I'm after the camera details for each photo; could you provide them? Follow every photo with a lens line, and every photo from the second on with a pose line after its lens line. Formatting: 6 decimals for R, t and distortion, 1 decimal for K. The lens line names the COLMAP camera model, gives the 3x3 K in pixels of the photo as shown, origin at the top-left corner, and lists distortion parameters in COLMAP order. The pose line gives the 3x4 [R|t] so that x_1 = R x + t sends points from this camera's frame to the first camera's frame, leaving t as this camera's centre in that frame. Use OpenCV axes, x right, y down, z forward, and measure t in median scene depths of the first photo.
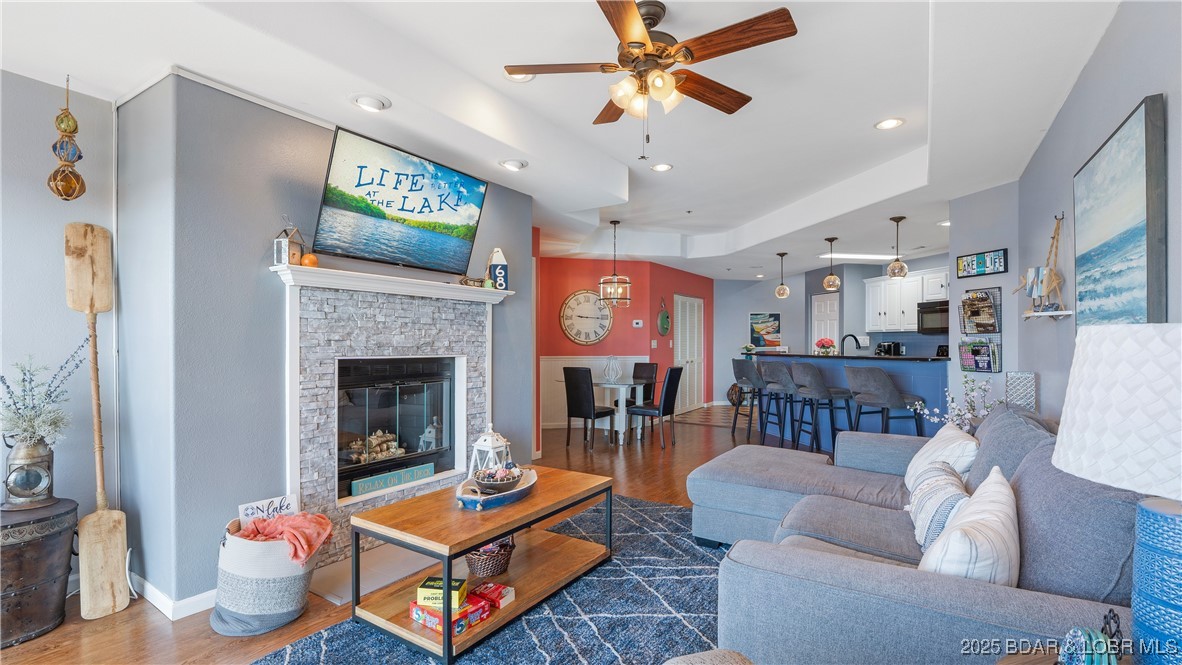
lens RADIAL K [[536.1, 0, 583.4], [0, 536.1, 338.0], [0, 0, 1]] dist [-0.035940, 0.000143]
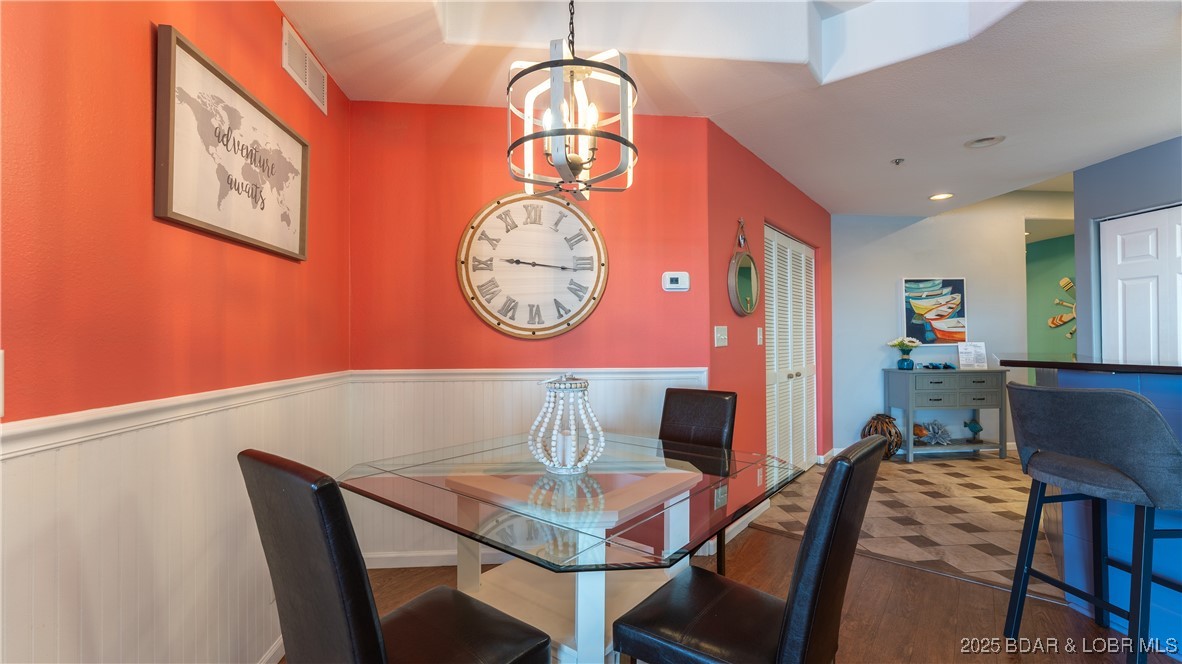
lens RADIAL K [[474.7, 0, 564.0], [0, 474.7, 336.5], [0, 0, 1]] dist [0.001217, 0.000219]
pose [[0.987082, -0.006325, -0.160091, 0.079993], [0.006099, 0.999980, -0.001906, 0.012314], [0.160100, 0.000905, 0.987100, 0.682682]]
